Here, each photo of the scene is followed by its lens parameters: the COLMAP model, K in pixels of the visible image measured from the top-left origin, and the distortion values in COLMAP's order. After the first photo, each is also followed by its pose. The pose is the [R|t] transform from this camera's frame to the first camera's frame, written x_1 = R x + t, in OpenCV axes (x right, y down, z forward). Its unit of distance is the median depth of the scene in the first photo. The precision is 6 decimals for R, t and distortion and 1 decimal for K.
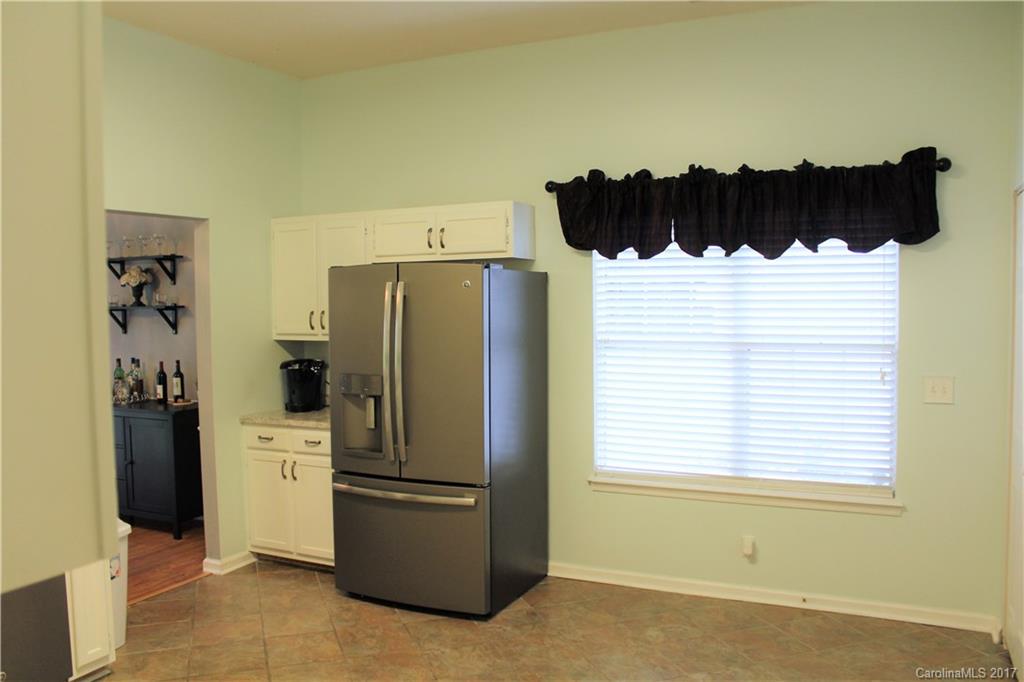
lens RADIAL K [[897.3, 0, 505.6], [0, 897.3, 340.9], [0, 0, 1]] dist [-0.089960, 0.061834]
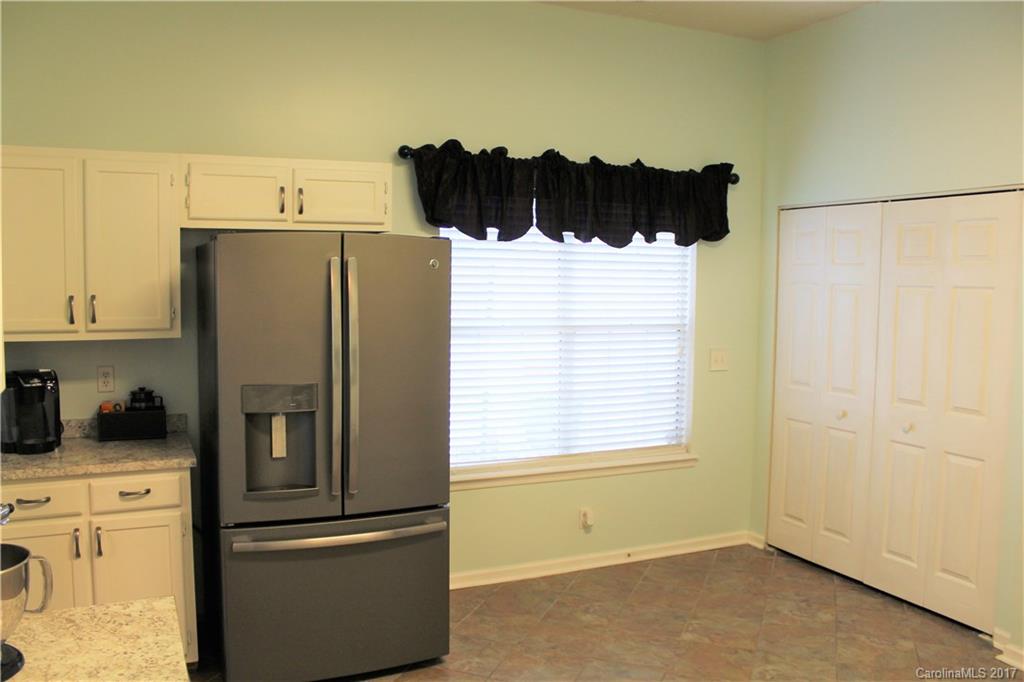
lens RADIAL K [[897.3, 0, 508.0], [0, 897.3, 342.2], [0, 0, 1]] dist [-0.089960, 0.061834]
pose [[0.619121, -0.041933, 0.784175, -0.620484], [0.019732, 0.999089, 0.037846, -0.020572], [-0.785048, -0.007958, 0.619384, 0.417755]]
